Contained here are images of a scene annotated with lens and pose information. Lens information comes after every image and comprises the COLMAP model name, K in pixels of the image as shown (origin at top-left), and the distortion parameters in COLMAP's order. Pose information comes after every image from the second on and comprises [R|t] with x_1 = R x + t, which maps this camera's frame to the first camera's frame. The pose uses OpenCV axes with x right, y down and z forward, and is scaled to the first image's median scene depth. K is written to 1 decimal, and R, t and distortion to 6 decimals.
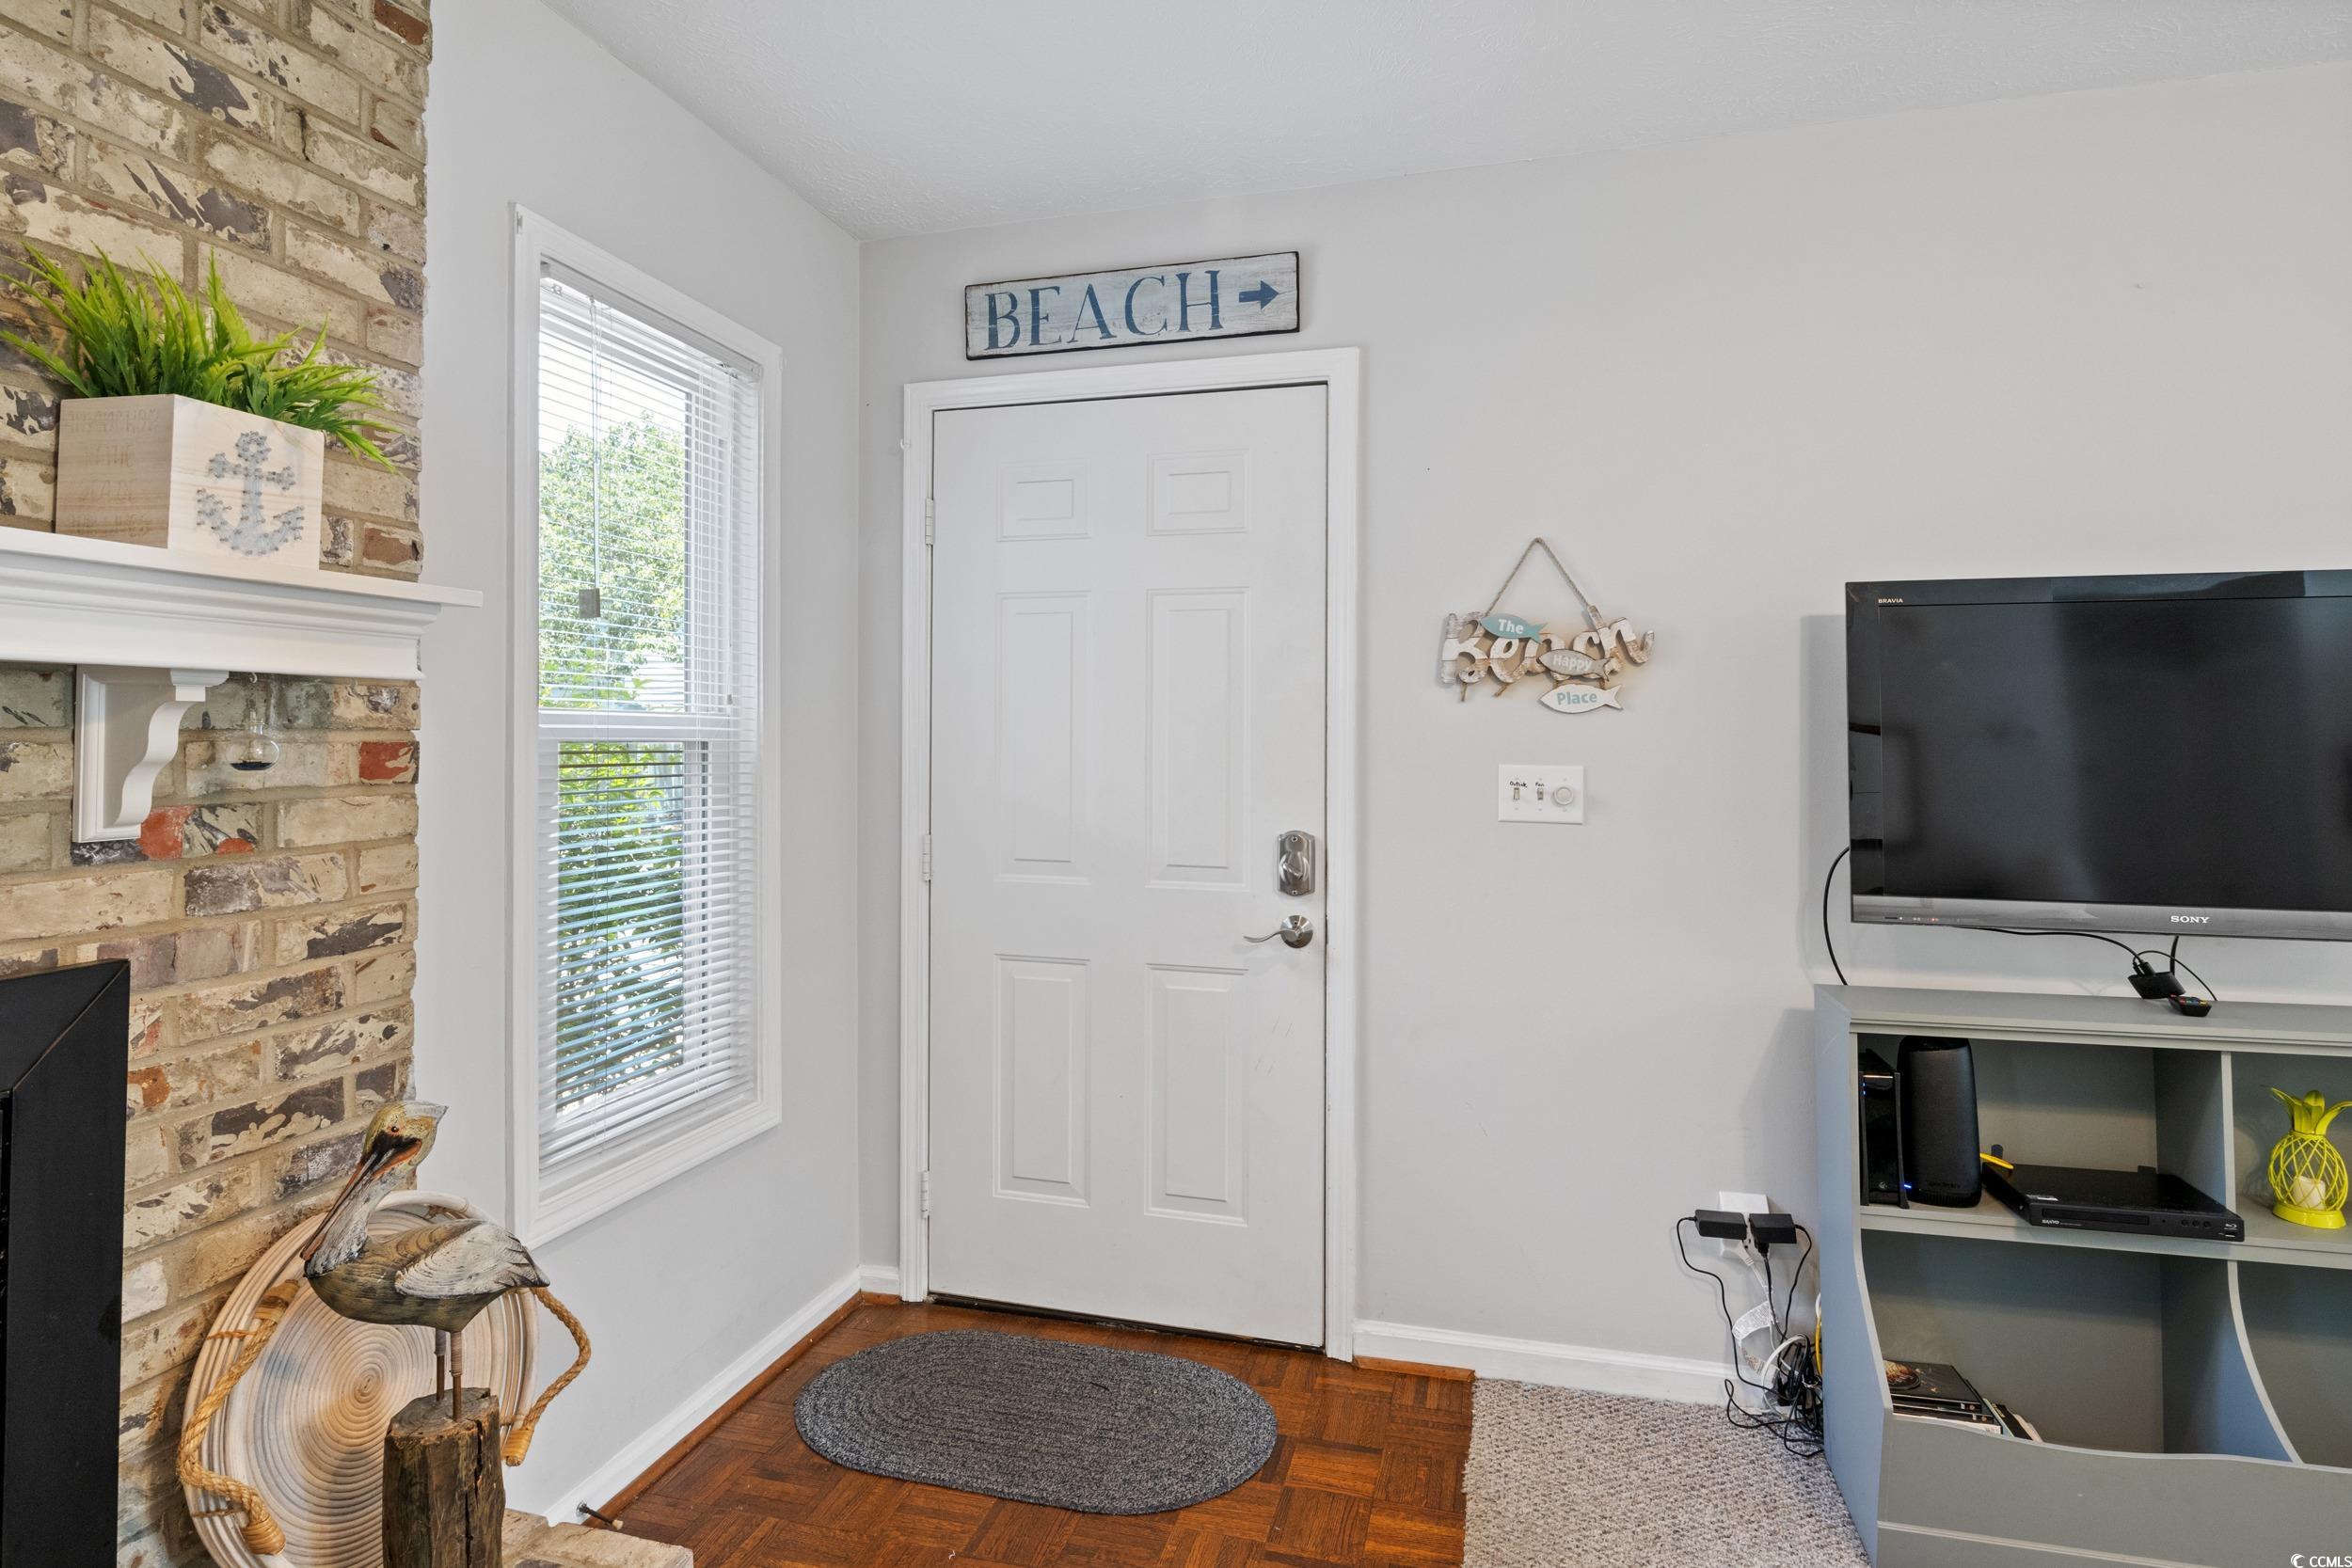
lens RADIAL K [[1214.6, 0, 1176.4], [0, 1214.6, 717.1], [0, 0, 1]] dist [-0.009796, 0.000504]
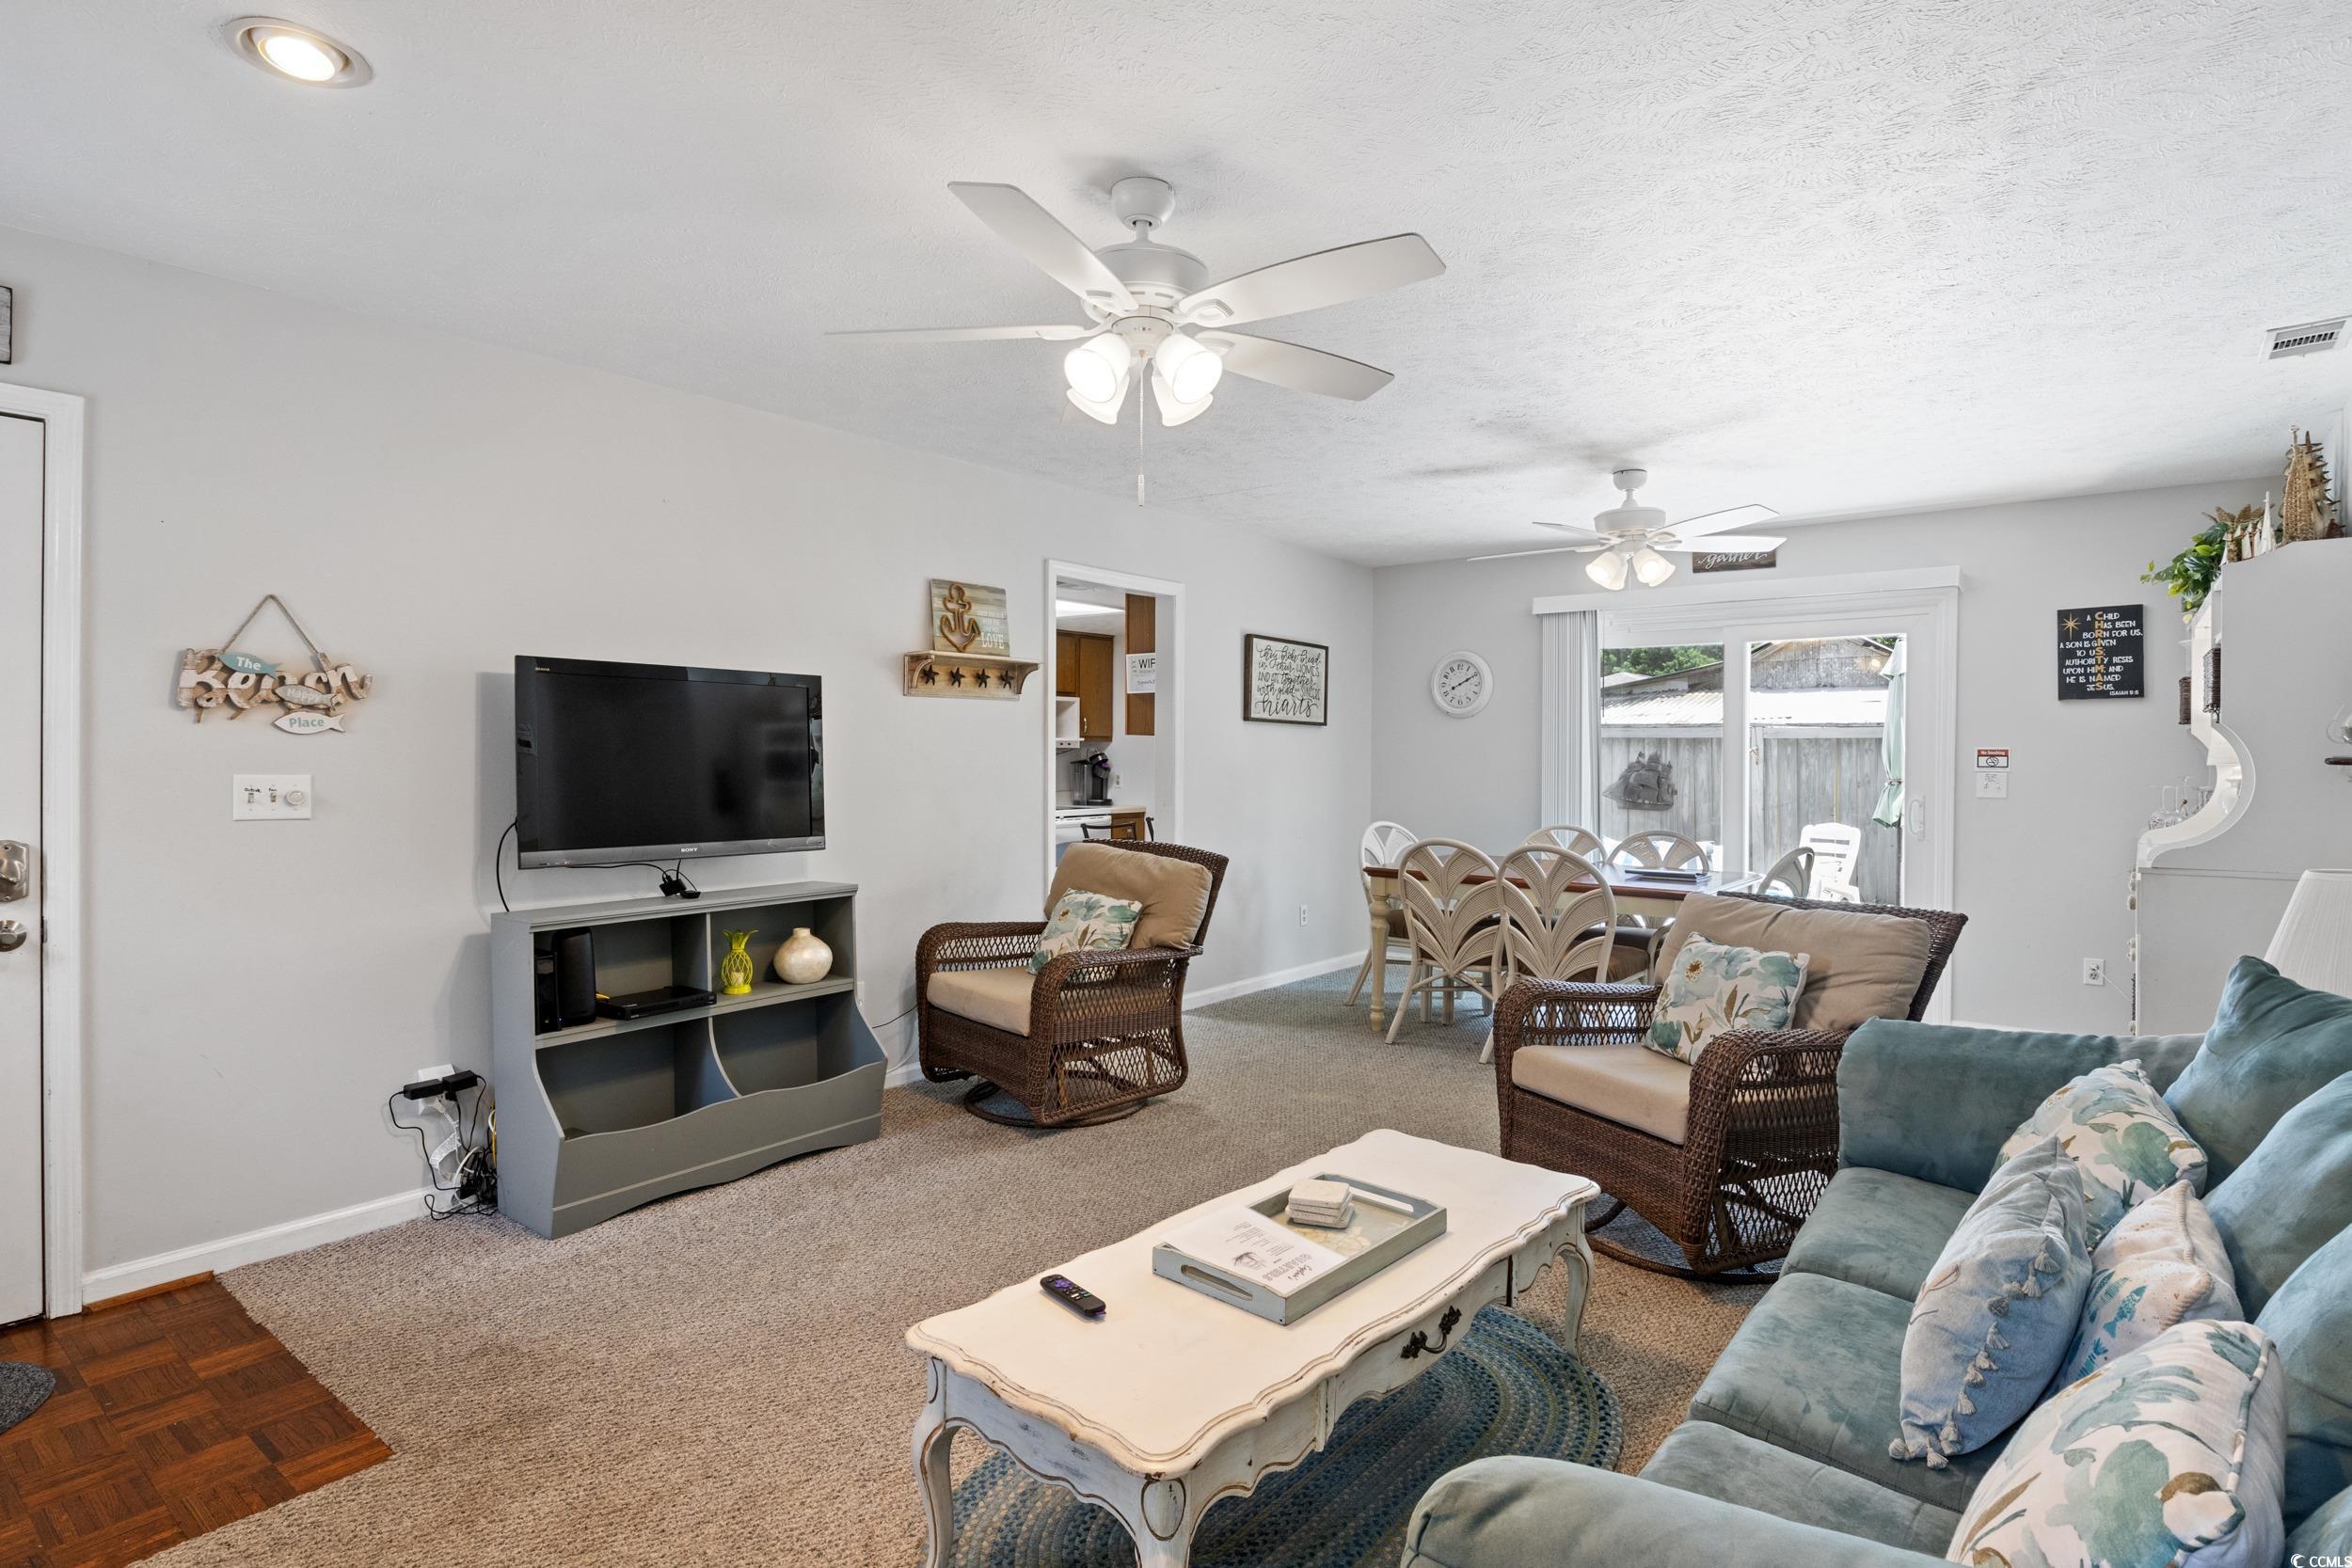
lens RADIAL K [[1208.5, 0, 1178.2], [0, 1208.5, 774.6], [0, 0, 1]] dist [-0.002068, -0.000410]
pose [[0.395559, -0.014316, 0.918329, -0.547264], [-0.018291, 0.999557, 0.023461, -0.008279], [-0.918258, -0.026078, 0.395122, -0.414947]]
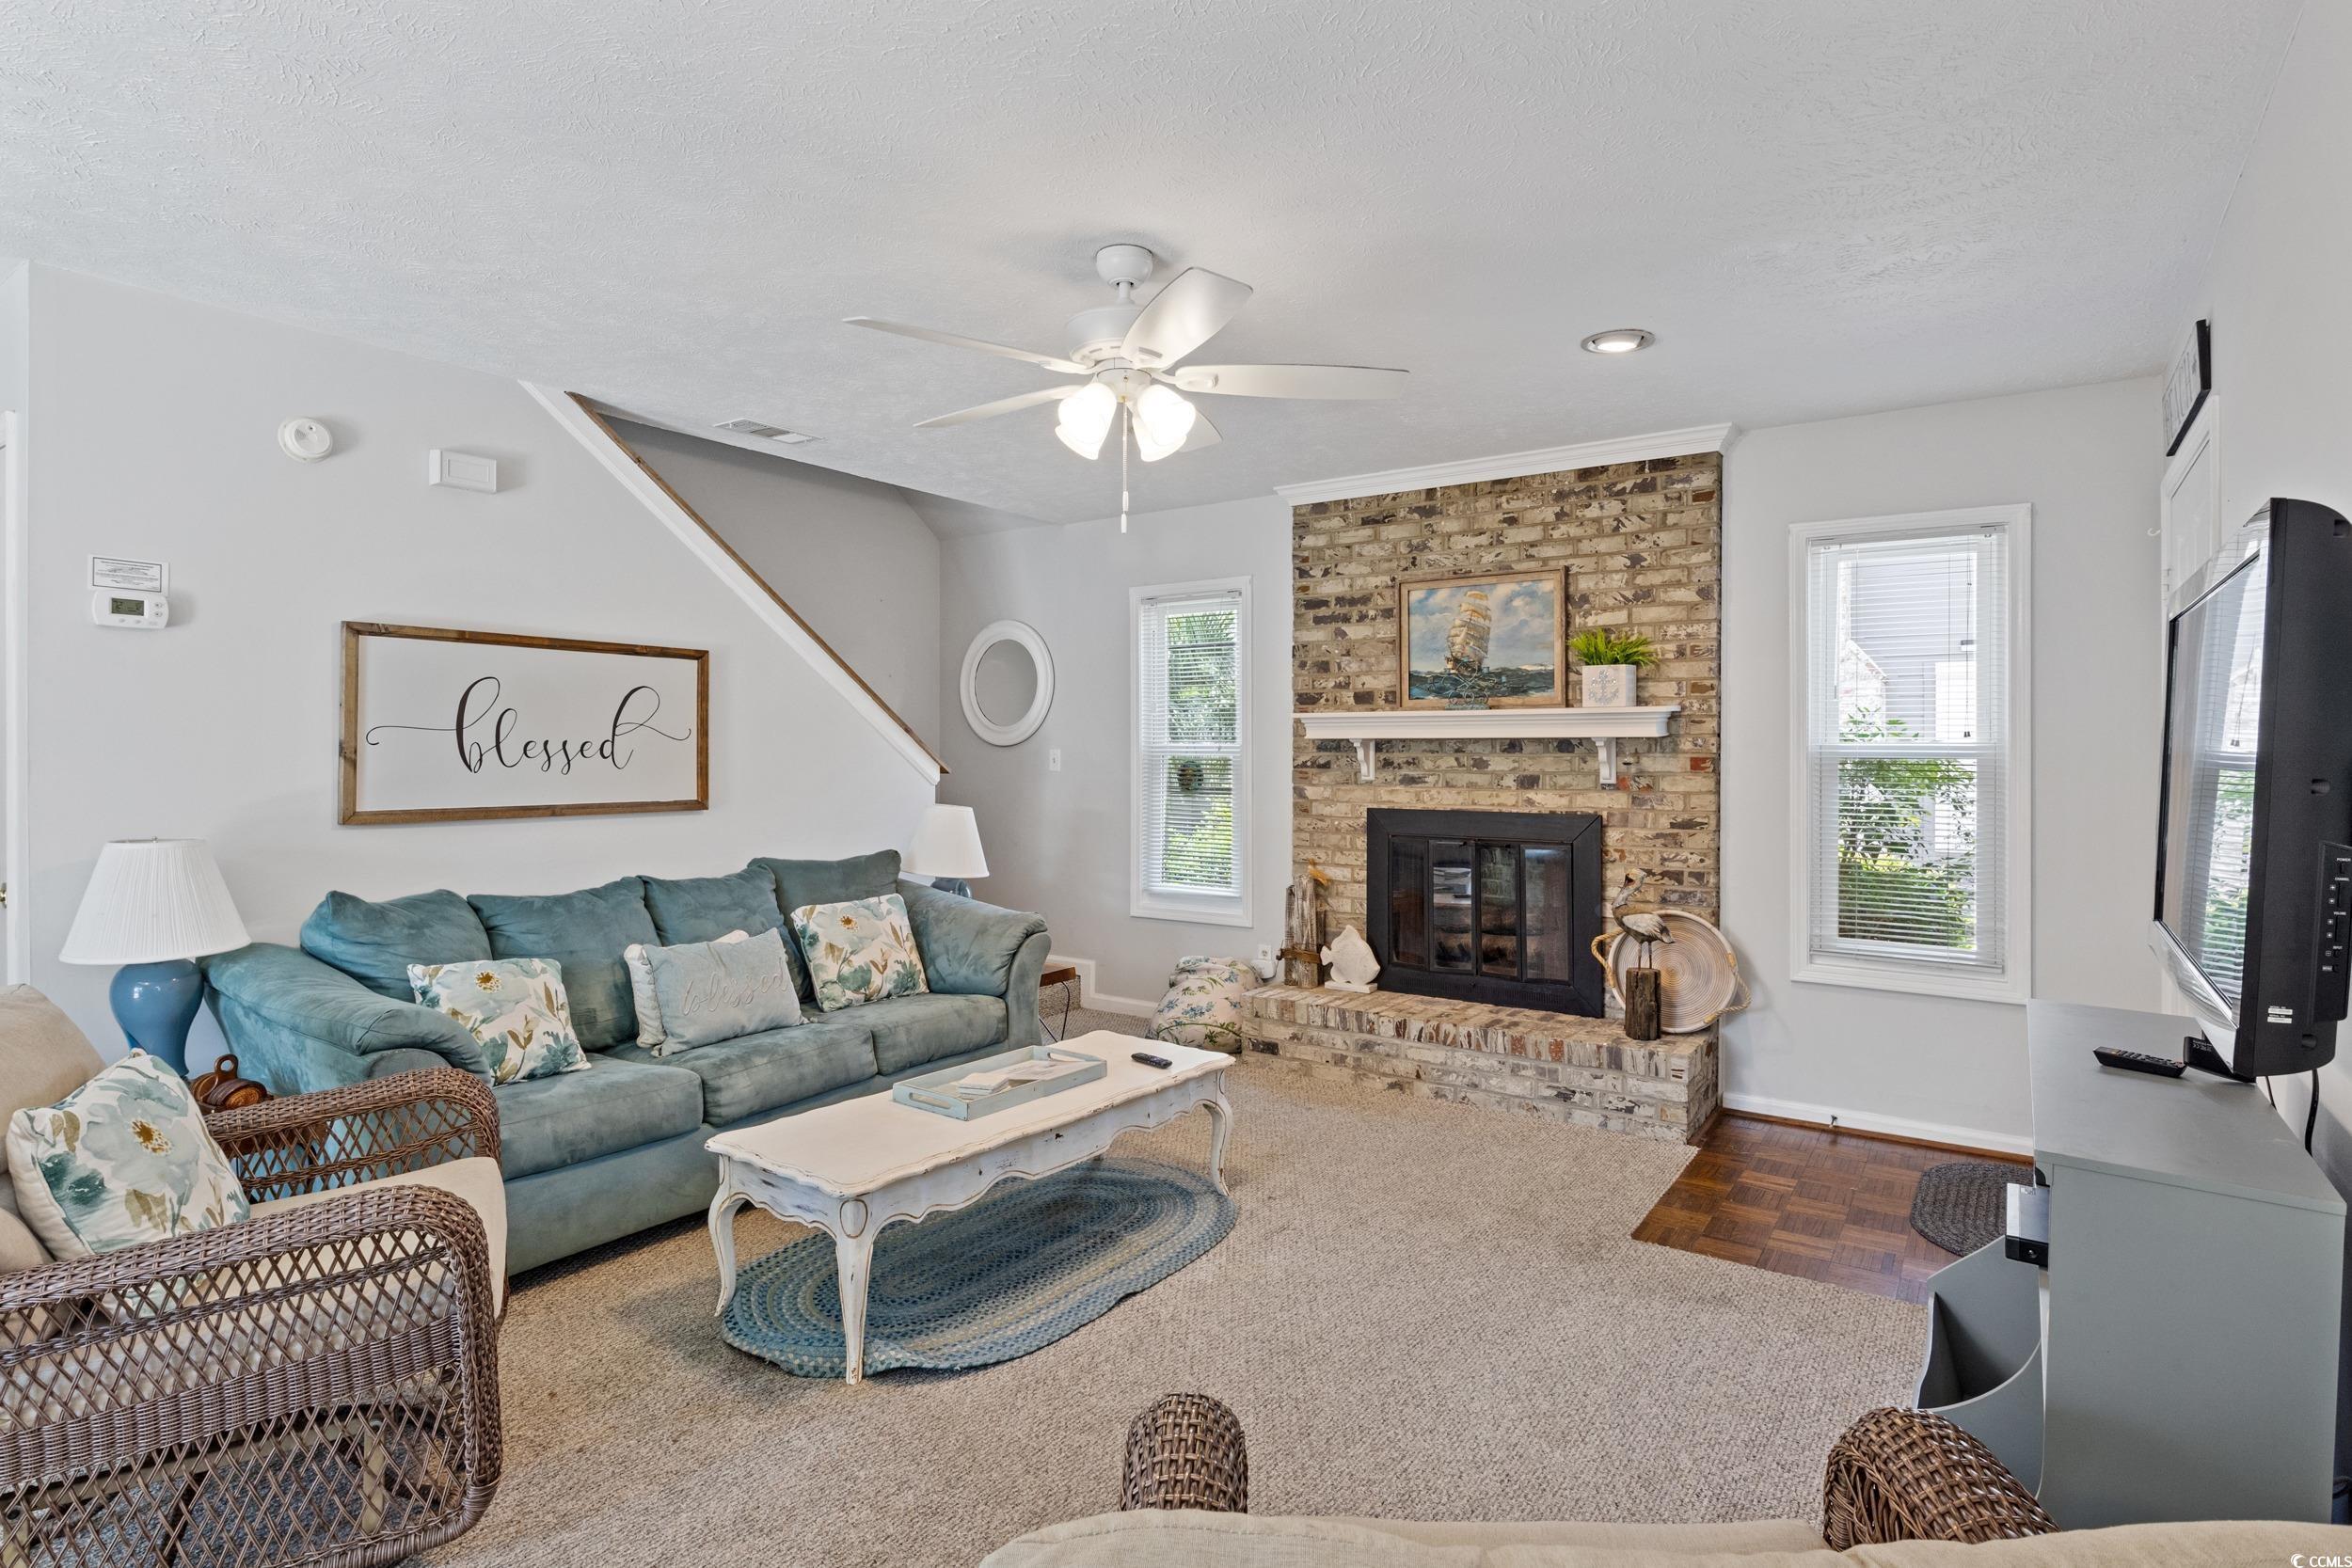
lens RADIAL K [[1195.3, 0, 1185.5], [0, 1195.3, 751.7], [0, 0, 1]] dist [-0.002087, 0.001954]
pose [[-0.324972, -0.002256, -0.945721, 1.708795], [0.012589, 0.999898, -0.006711, 0.007990], [0.945640, -0.014086, -0.324910, 0.558466]]
